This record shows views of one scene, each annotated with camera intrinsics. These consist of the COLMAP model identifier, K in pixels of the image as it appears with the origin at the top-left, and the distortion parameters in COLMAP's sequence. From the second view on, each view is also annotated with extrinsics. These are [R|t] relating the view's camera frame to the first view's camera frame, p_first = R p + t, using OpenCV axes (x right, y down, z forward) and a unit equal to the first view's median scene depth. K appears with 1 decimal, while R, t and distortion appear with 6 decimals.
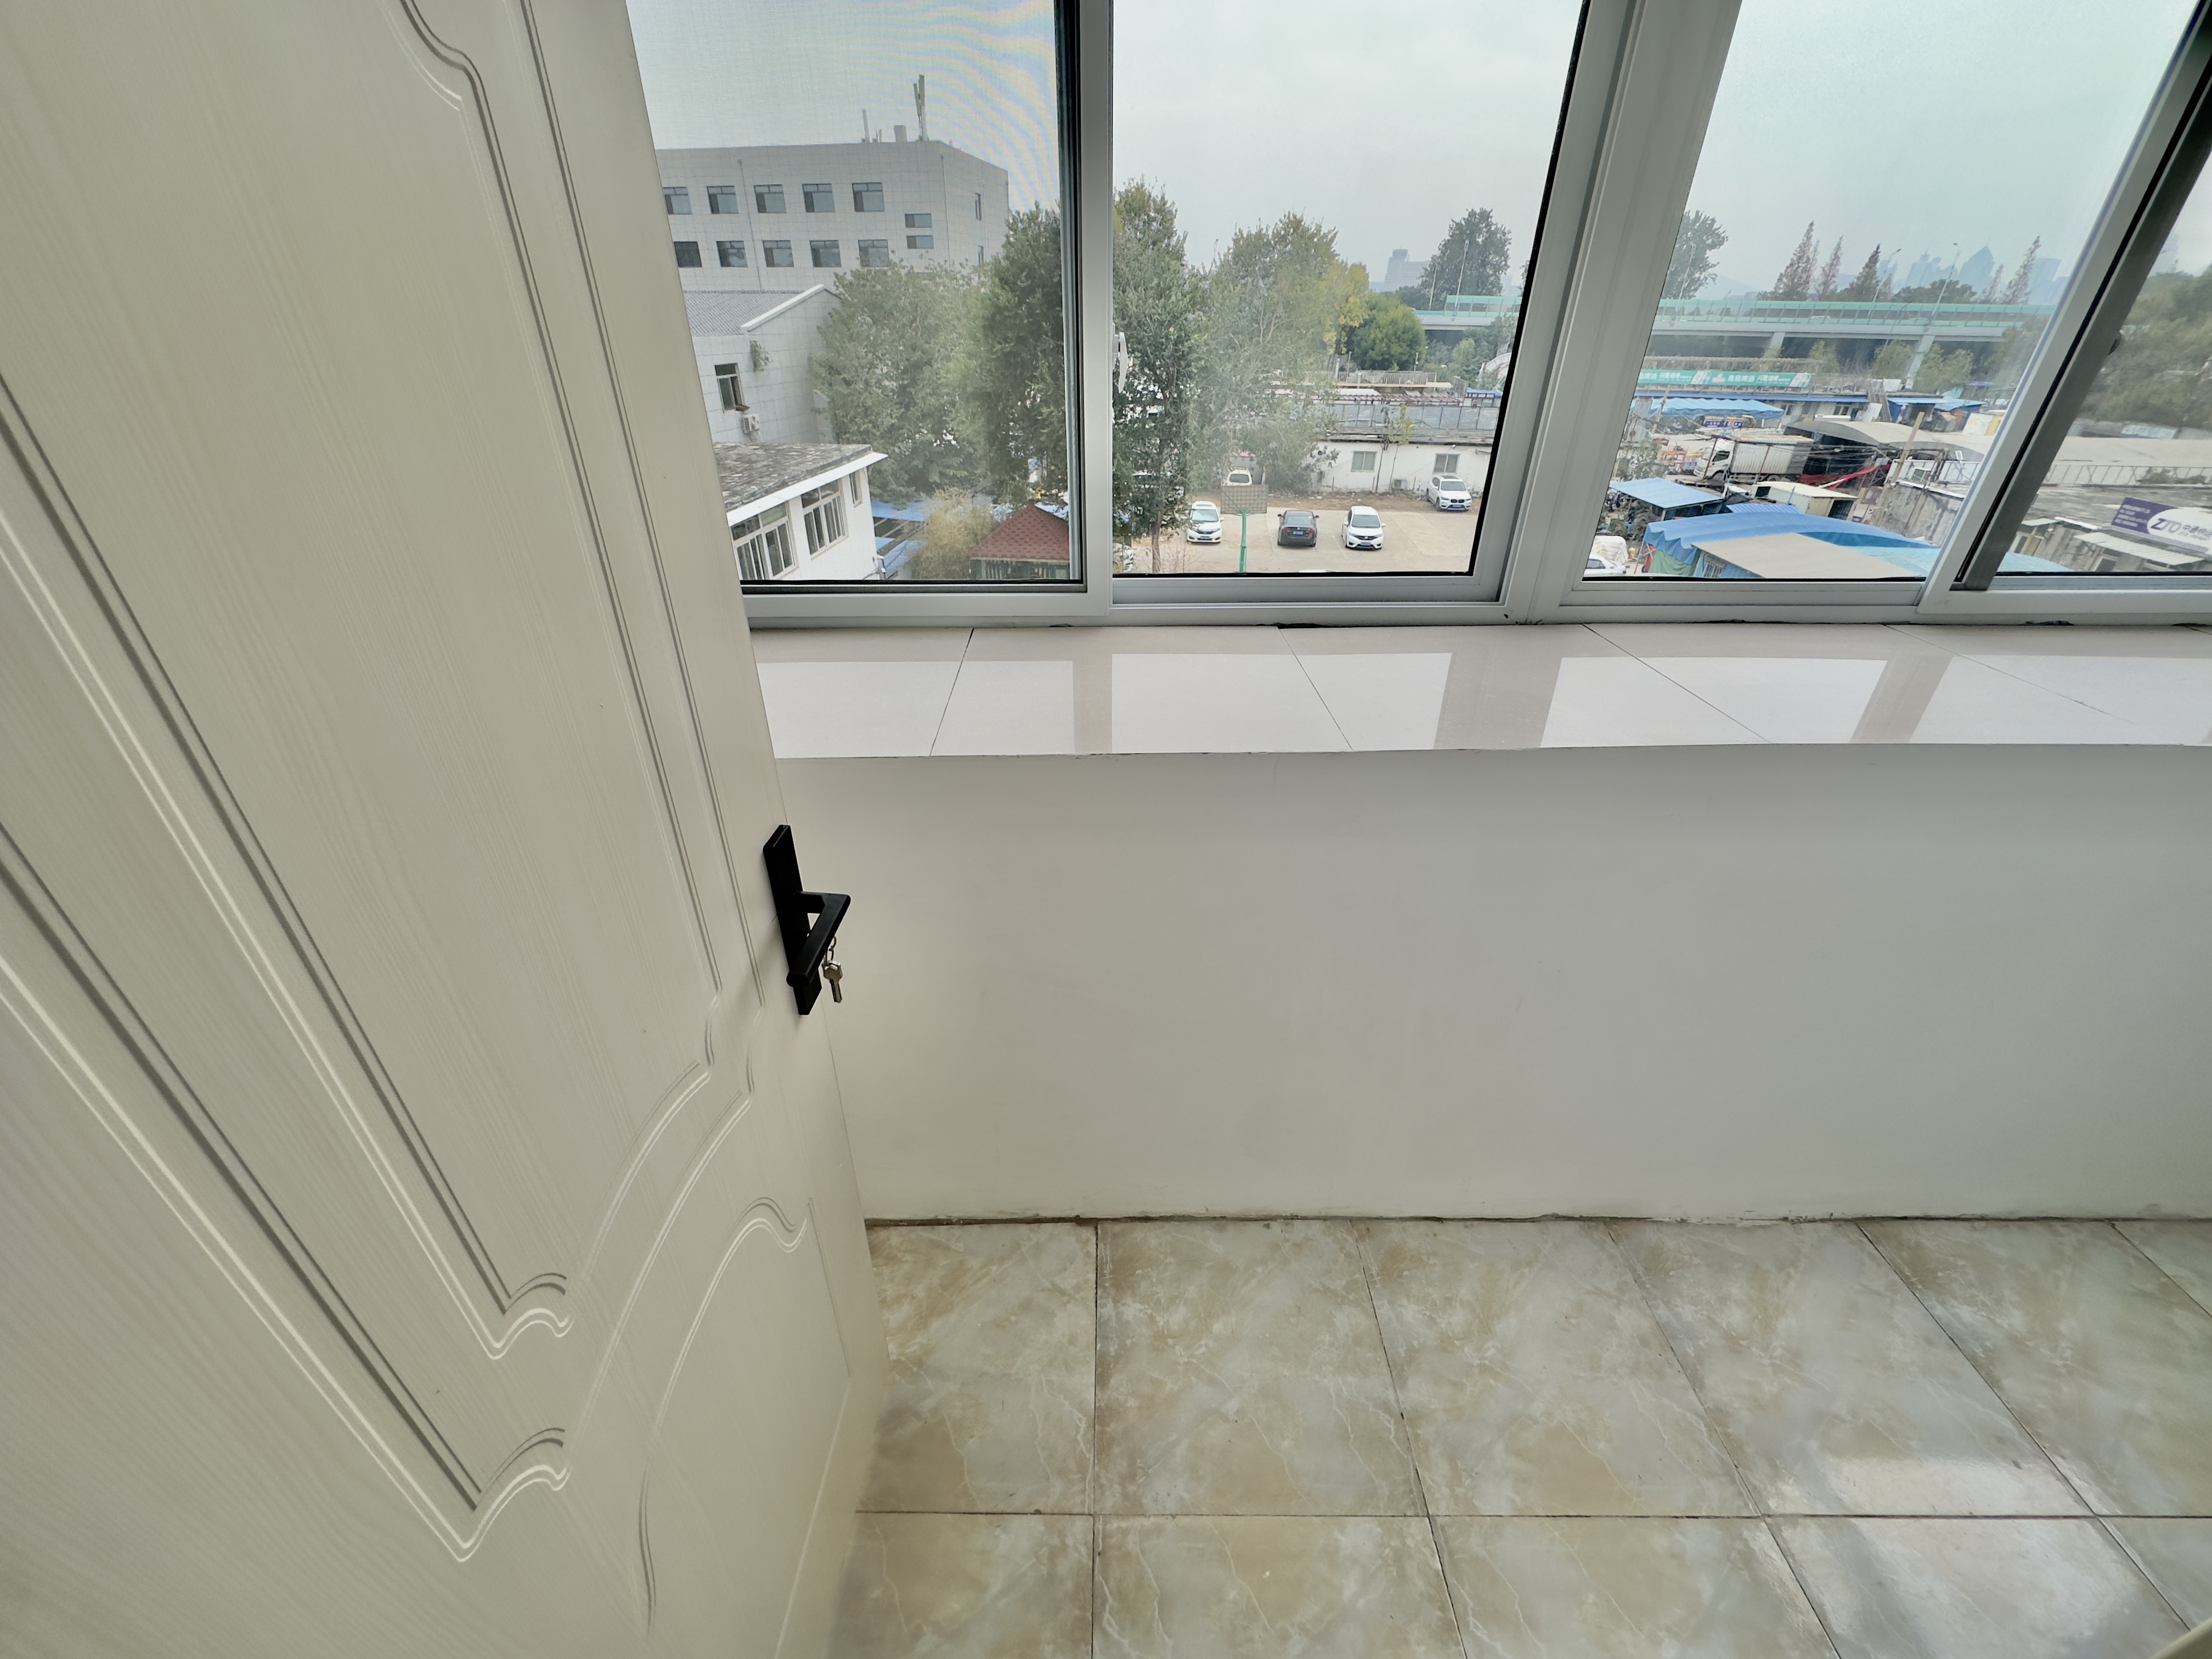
lens RADIAL K [[876.7, 0, 1106.0], [0, 876.7, 829.5], [0, 0, 1]] dist [-0.003298, 0.000120]
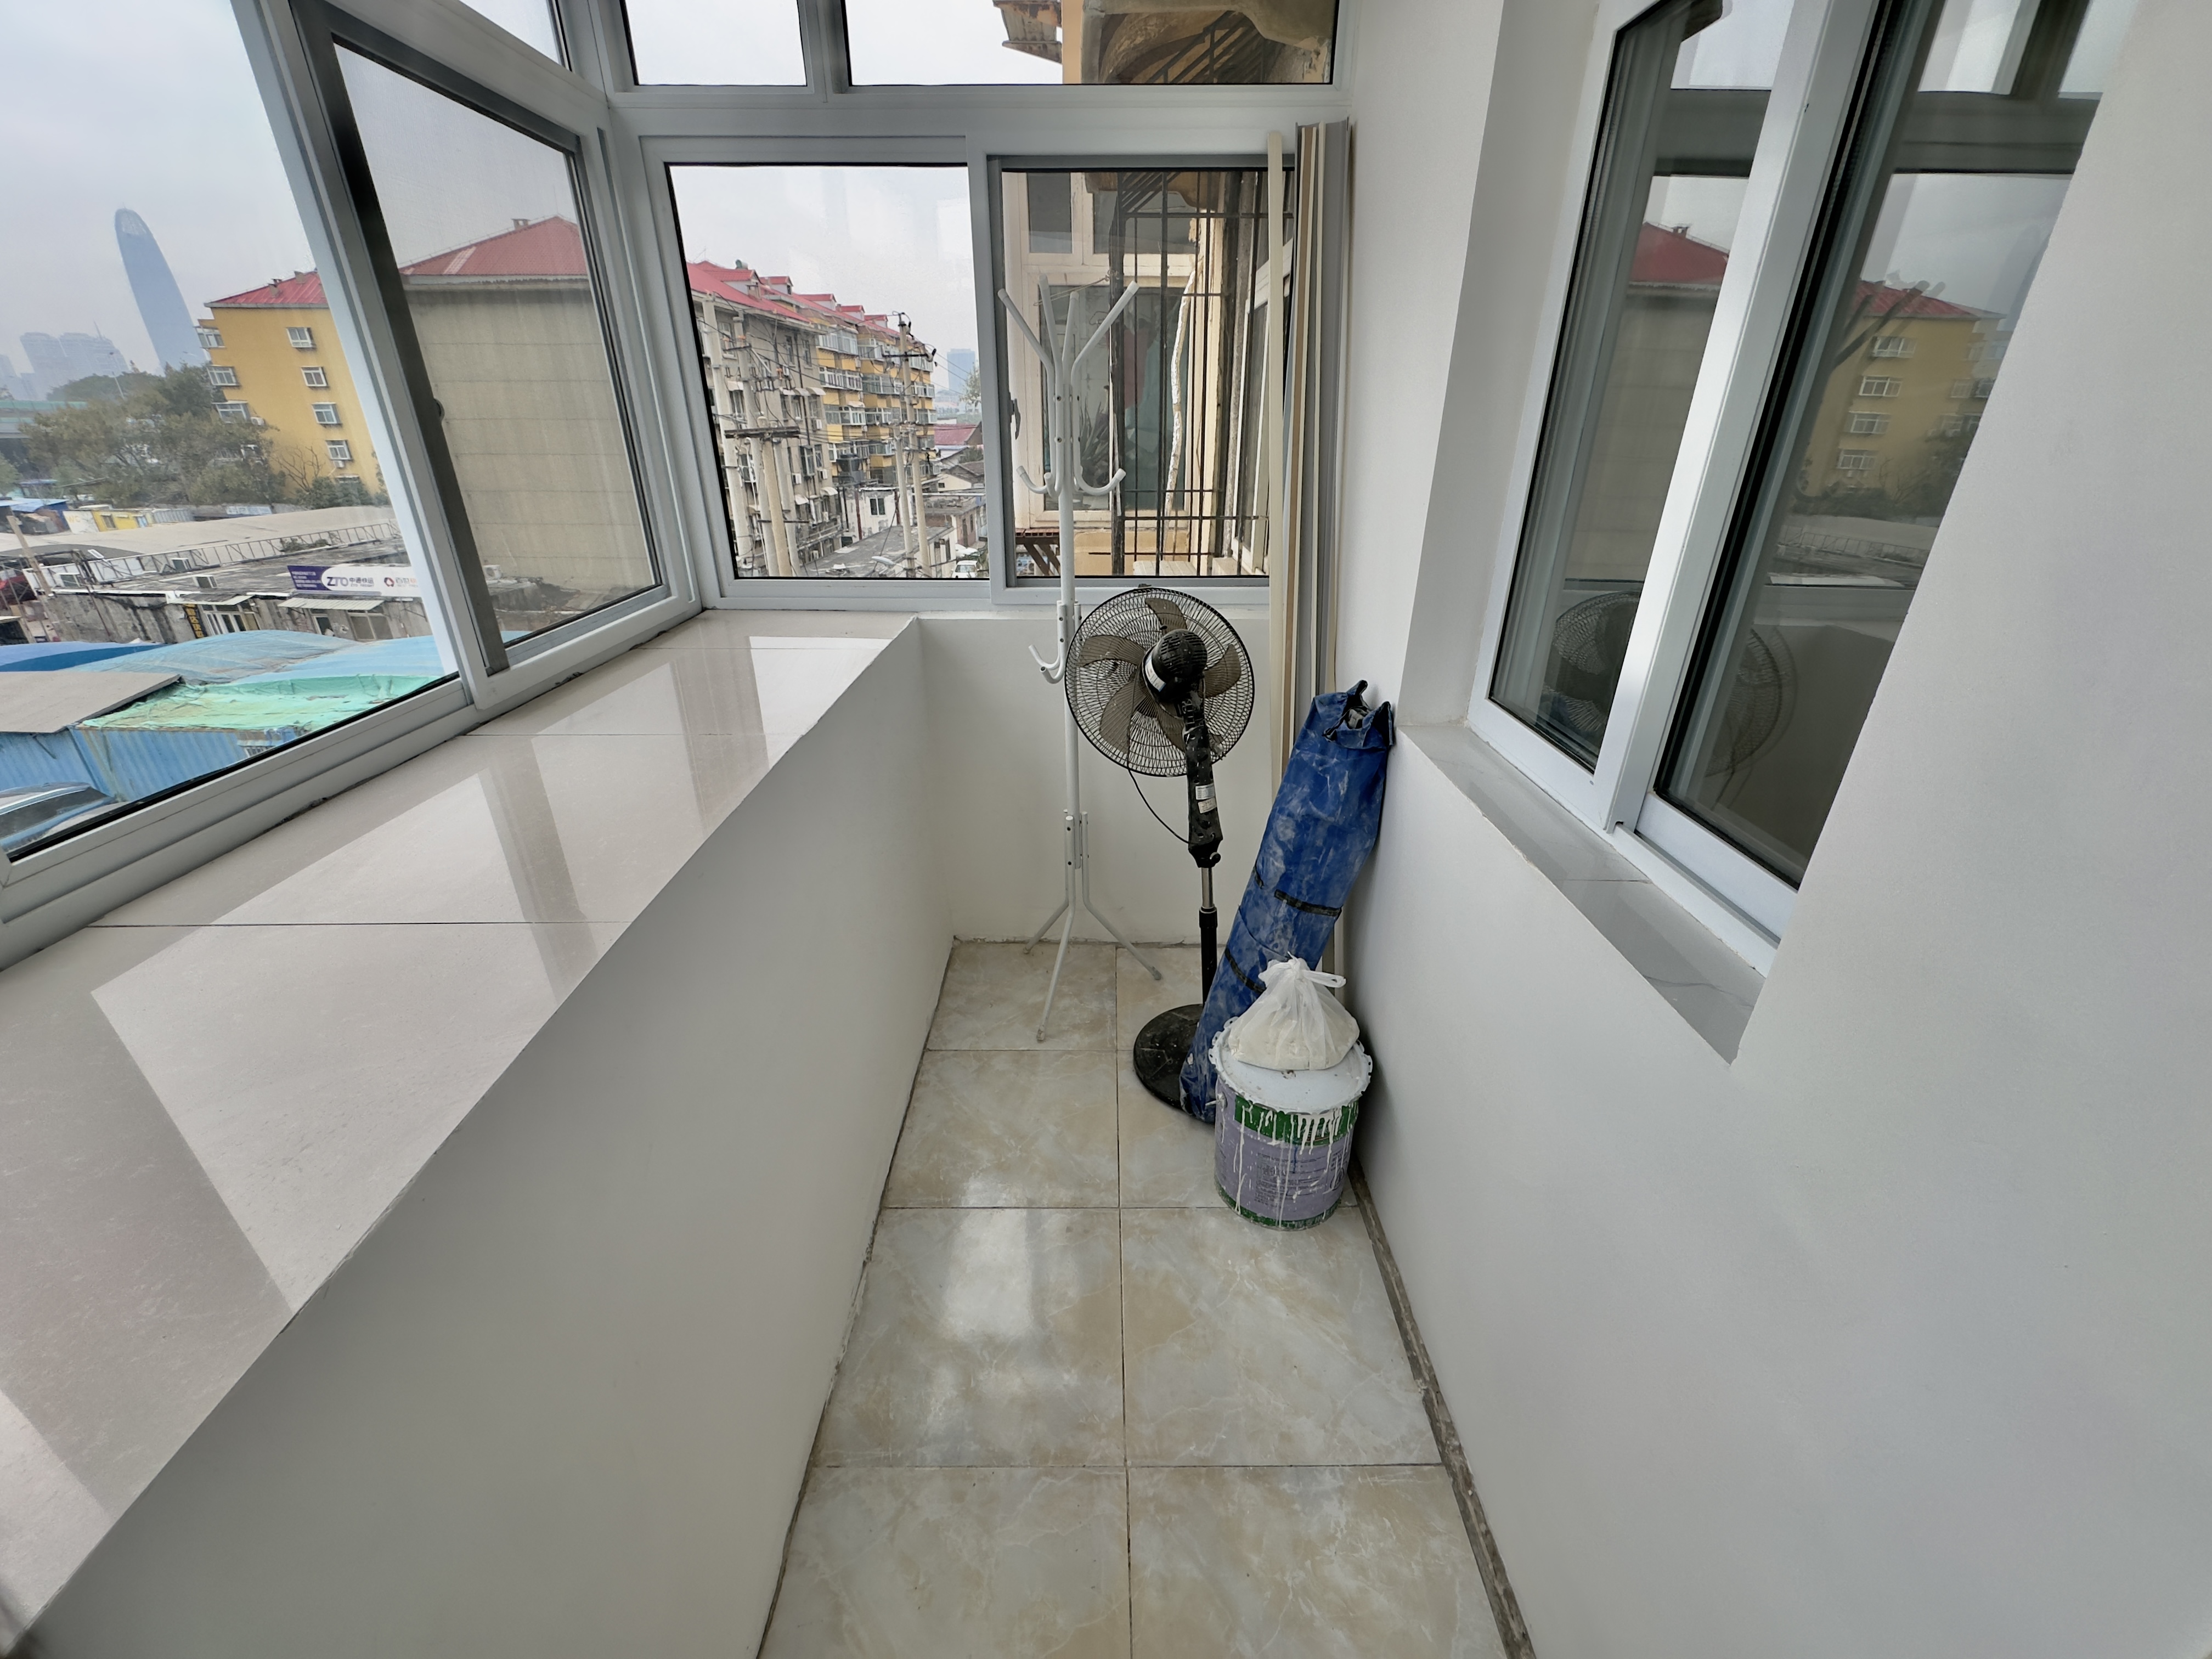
lens RADIAL K [[876.7, 0, 1106.0], [0, 876.7, 829.5], [0, 0, 1]] dist [-0.003298, 0.000120]
pose [[-0.008030, -0.427728, 0.903872, 0.093901], [0.503293, 0.779338, 0.373267, -0.165570], [-0.864079, 0.457910, 0.209014, 0.335896]]
